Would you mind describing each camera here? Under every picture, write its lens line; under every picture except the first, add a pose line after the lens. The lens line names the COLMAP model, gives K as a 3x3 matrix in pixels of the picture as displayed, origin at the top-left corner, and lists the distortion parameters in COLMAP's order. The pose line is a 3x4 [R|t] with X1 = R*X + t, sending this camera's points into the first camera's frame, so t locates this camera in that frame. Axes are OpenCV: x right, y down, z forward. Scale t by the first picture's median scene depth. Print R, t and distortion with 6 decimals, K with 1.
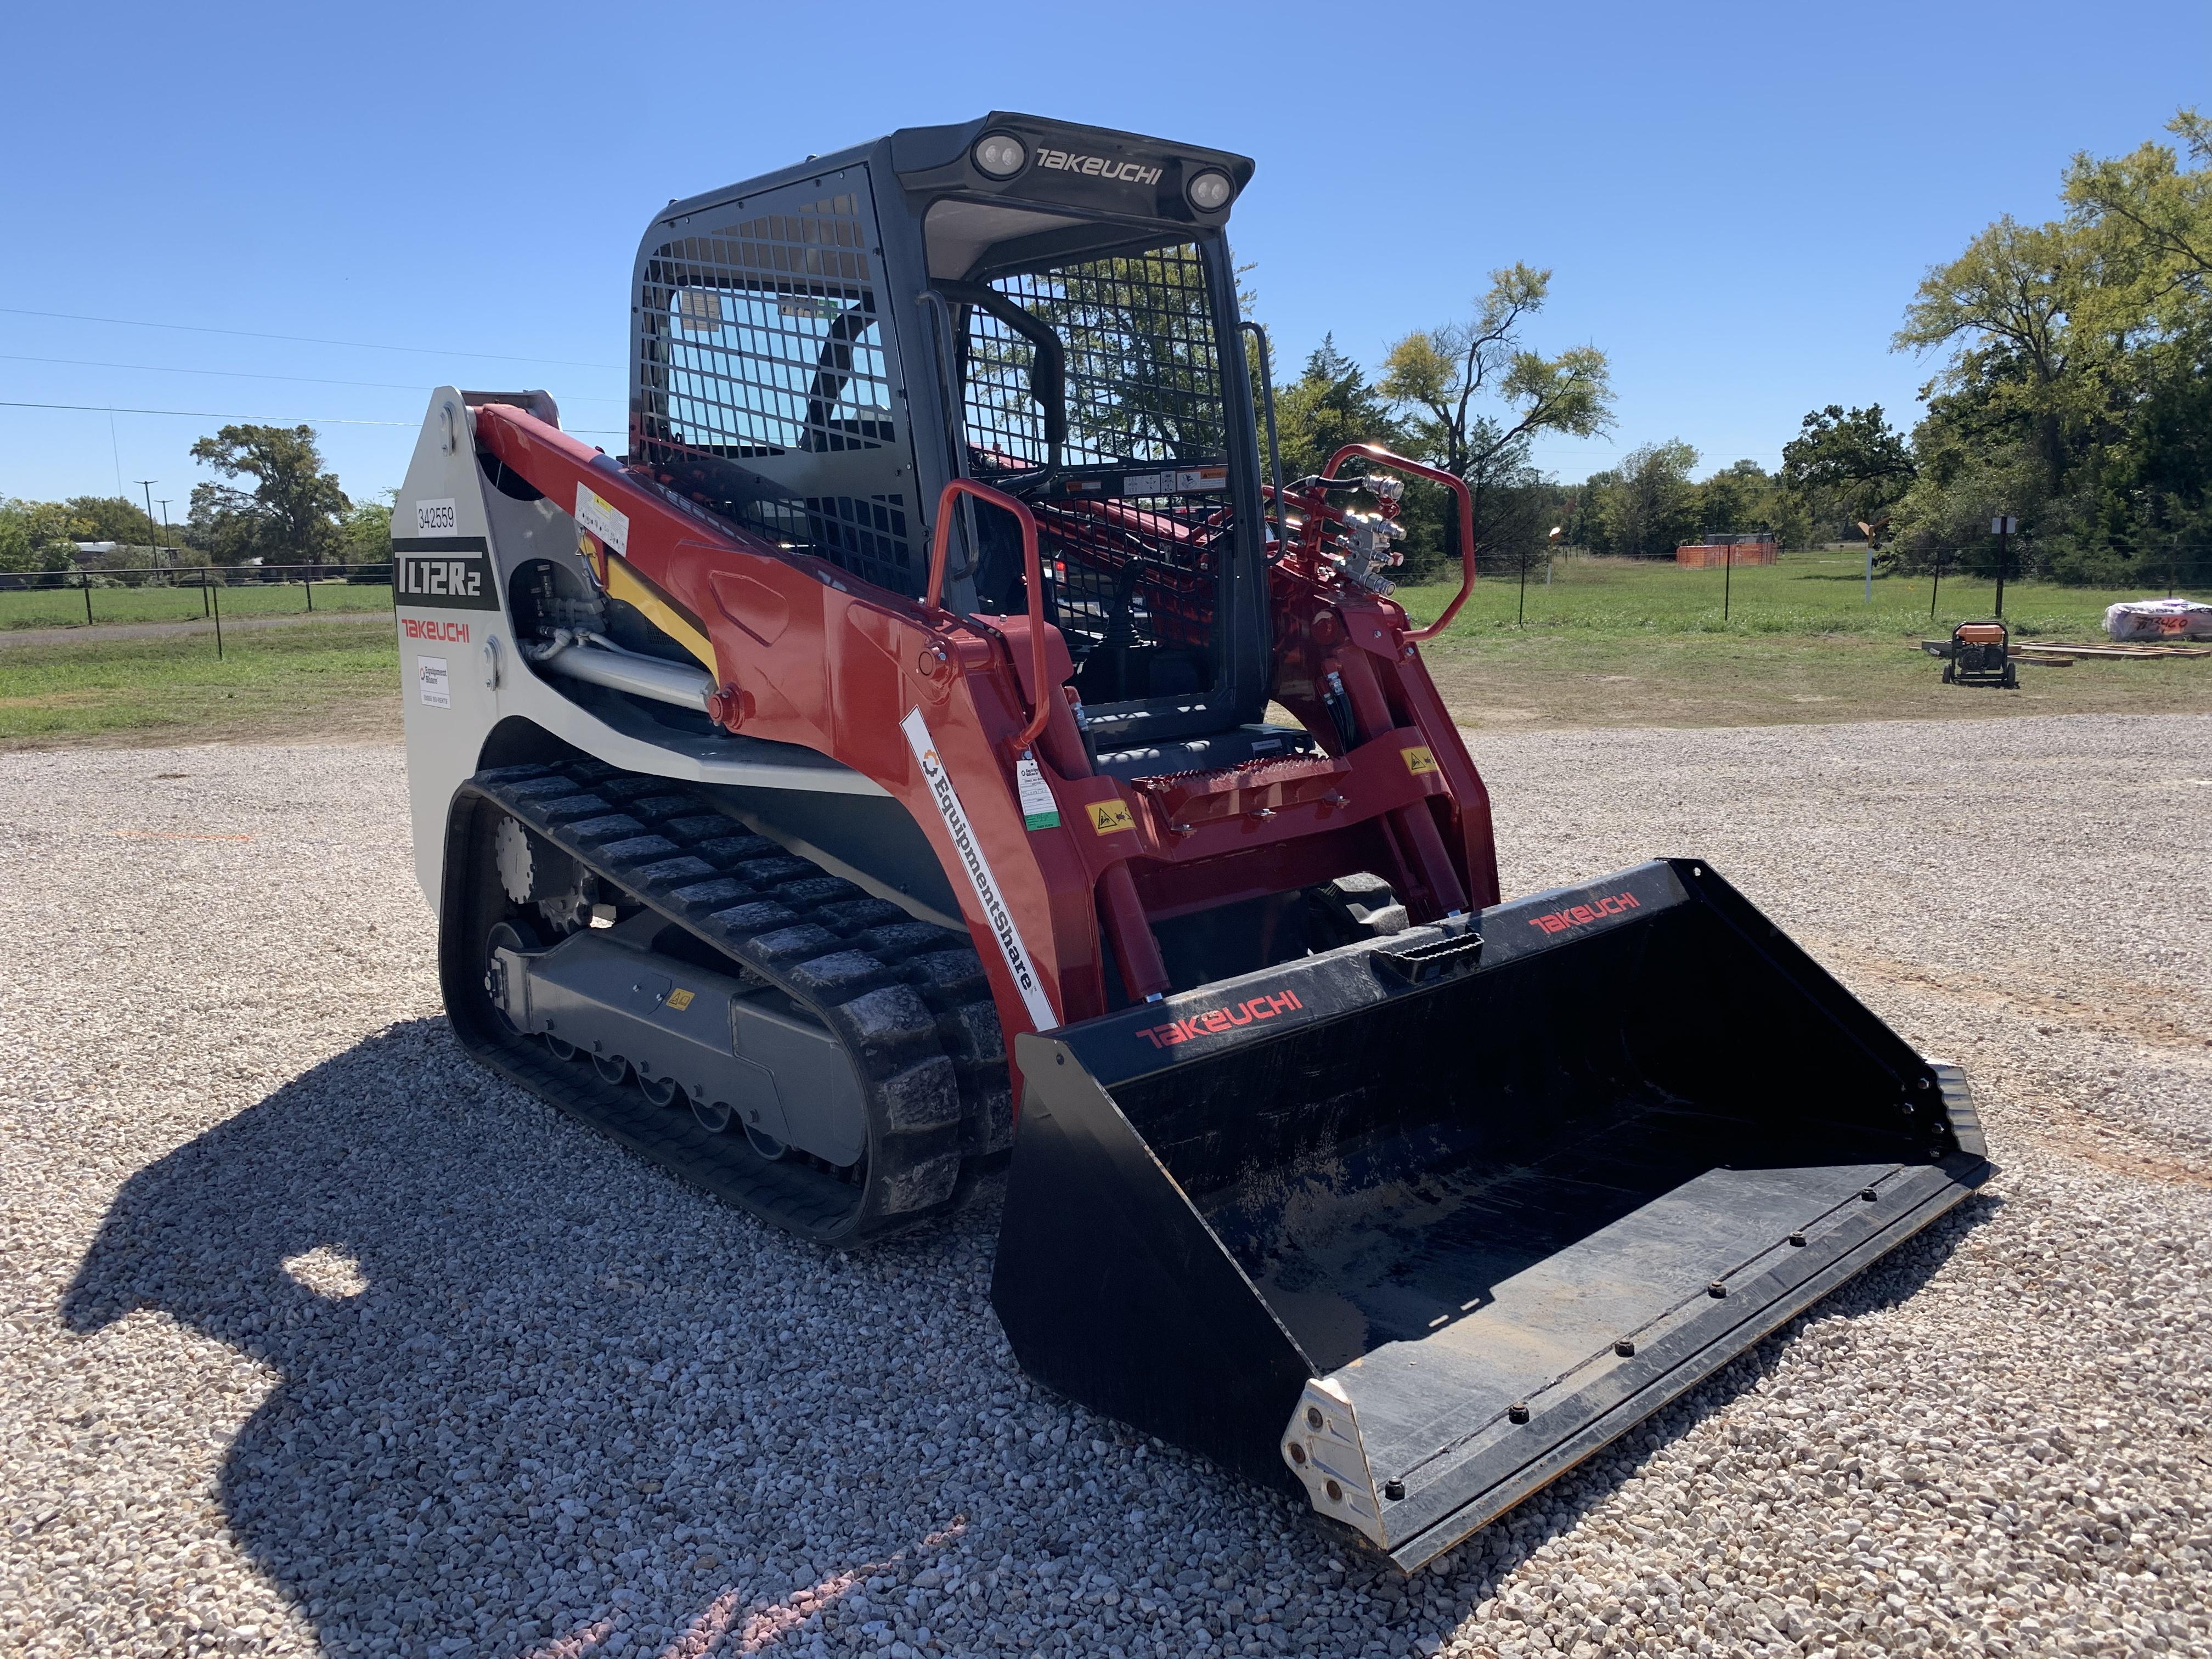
lens RADIAL K [[1653.8, 0, 1102.1], [0, 1653.8, 841.0], [0, 0, 1]] dist [0.040396, -0.003715]
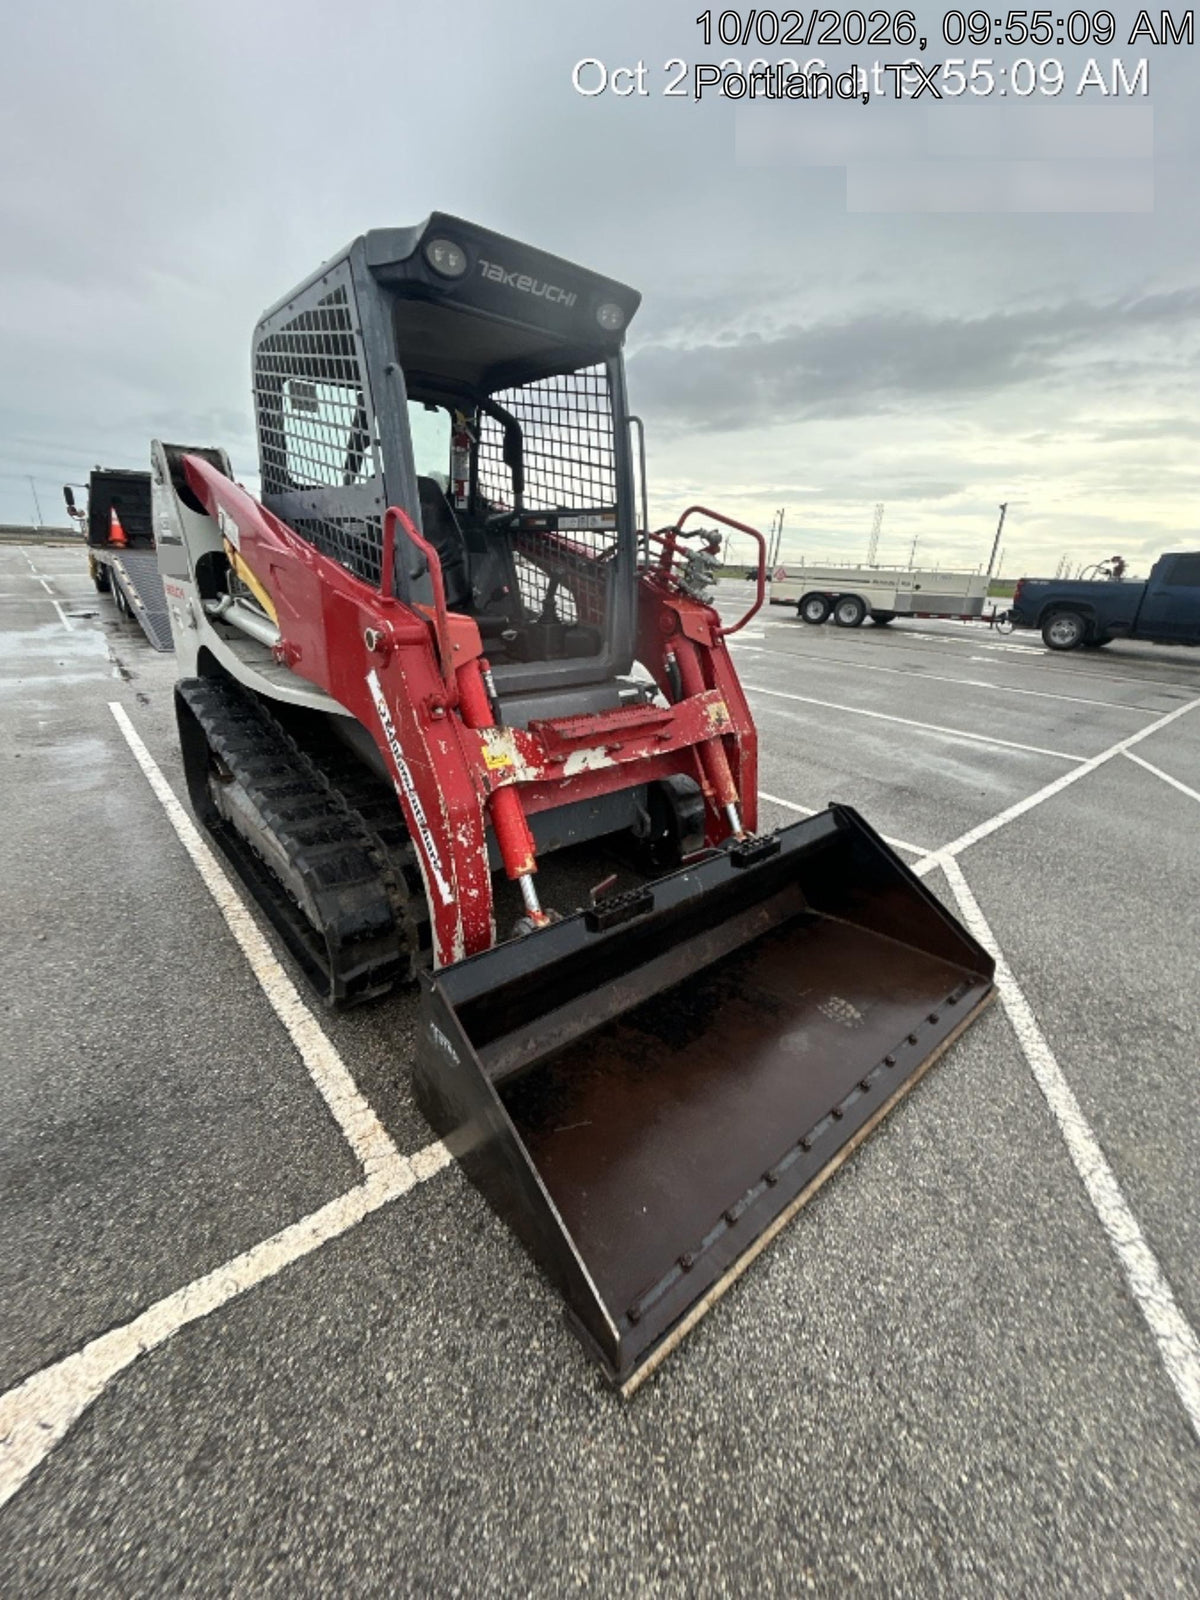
lens RADIAL K [[623.7, 0, 600.0], [0, 623.7, 800.0], [0, 0, 1]] dist [-0.030398, 0.000103]
pose [[0.998300, 0.058082, 0.004778, 0.072718], [-0.057951, 0.980650, 0.186993, -0.065041], [0.006175, -0.186952, 0.982350, 0.359061]]
